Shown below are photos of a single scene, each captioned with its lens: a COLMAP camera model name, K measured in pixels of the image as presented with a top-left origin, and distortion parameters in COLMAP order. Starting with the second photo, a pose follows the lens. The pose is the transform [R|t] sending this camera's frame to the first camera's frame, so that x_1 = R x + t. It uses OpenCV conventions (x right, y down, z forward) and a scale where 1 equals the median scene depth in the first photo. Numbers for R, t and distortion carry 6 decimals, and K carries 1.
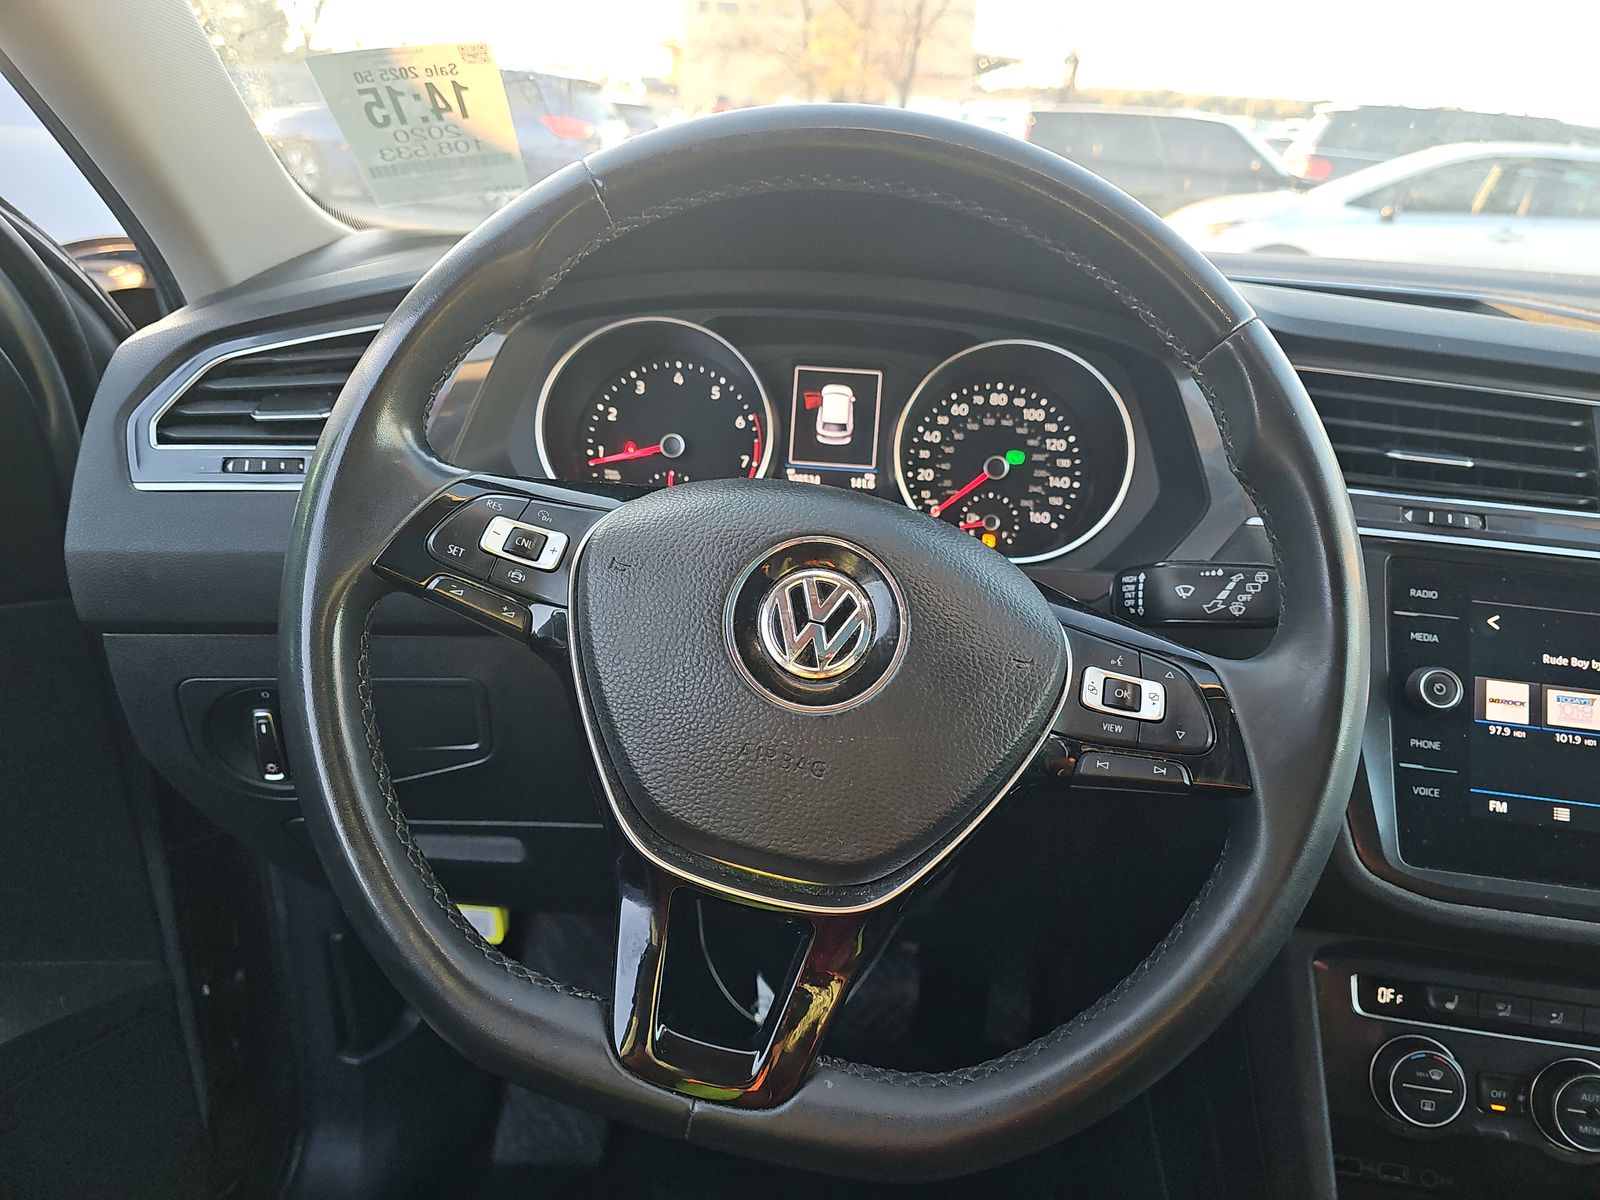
lens RADIAL K [[1064.2, 0, 800.0], [0, 1064.2, 600.0], [0, 0, 1]] dist [-0.023835, -0.000627]
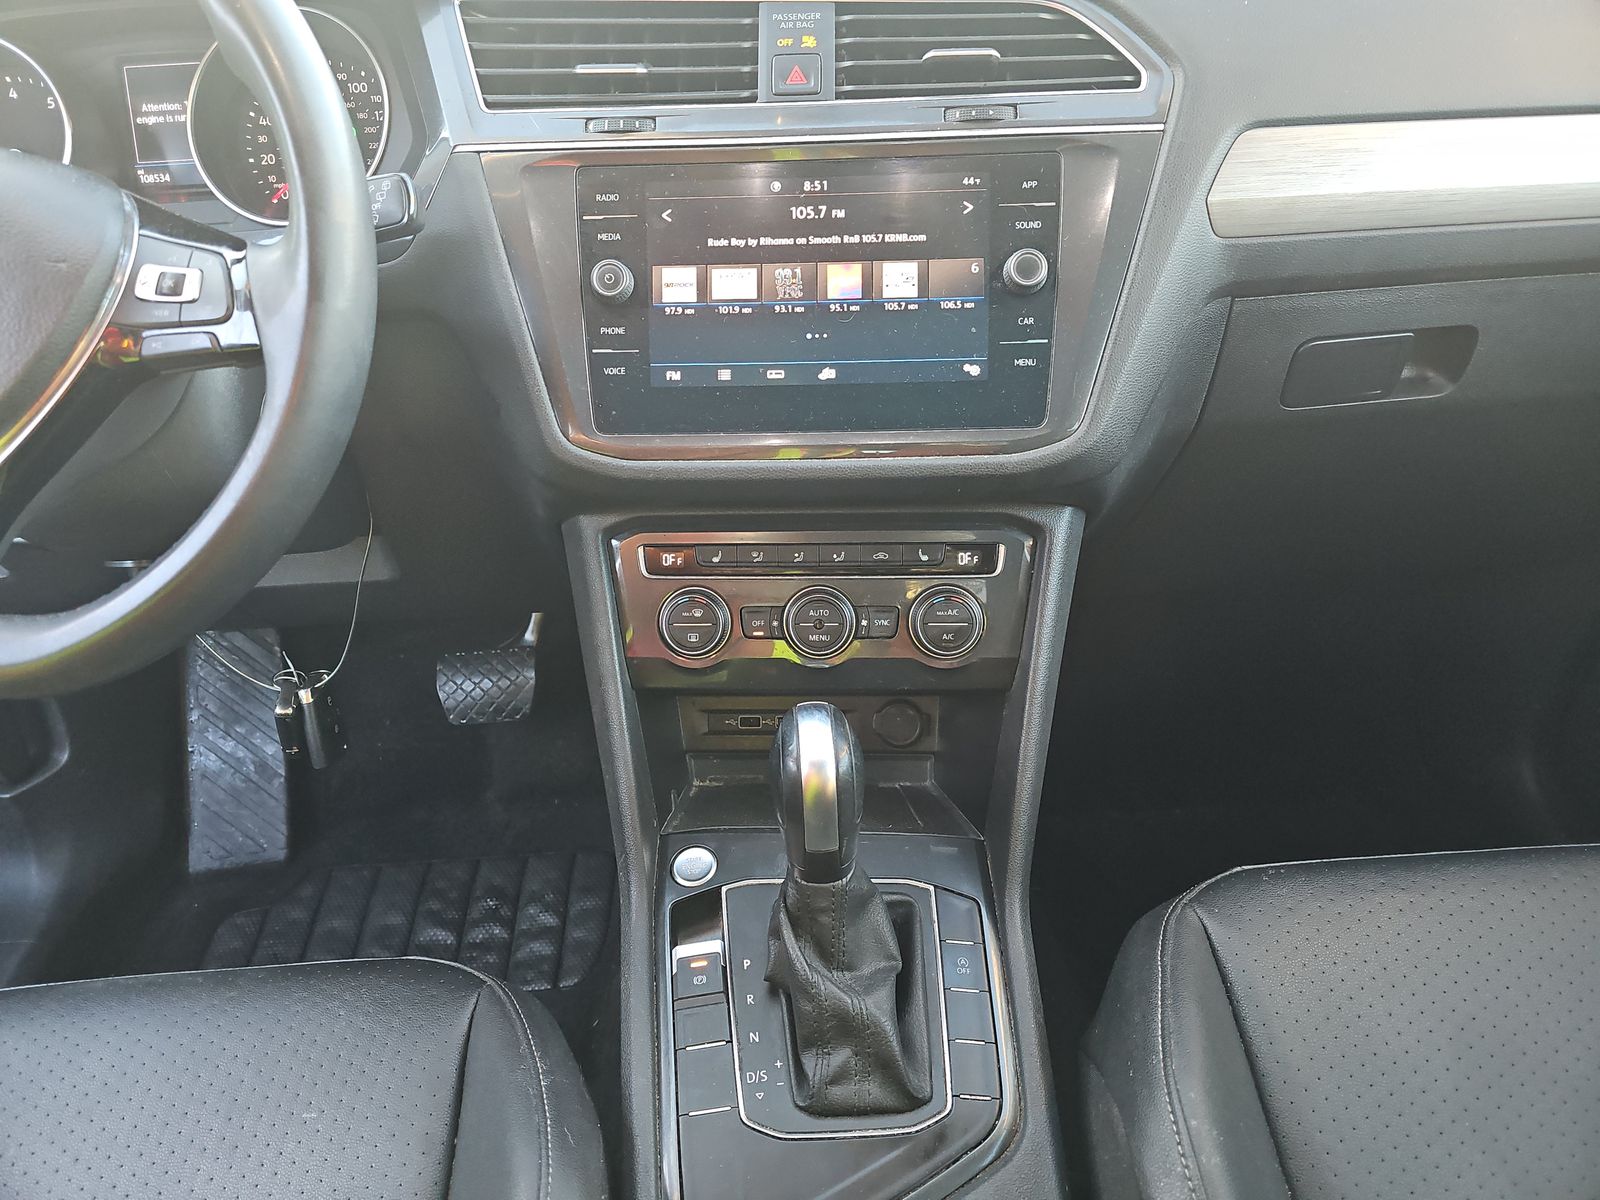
lens RADIAL K [[1030.2, 0, 800.0], [0, 1030.2, 600.0], [0, 0, 1]] dist [0.068070, -0.070429]
pose [[0.989197, -0.137991, 0.049474, 0.538807], [0.126095, 0.973082, 0.192905, 0.178302], [-0.074761, -0.184582, 0.979969, -0.150152]]
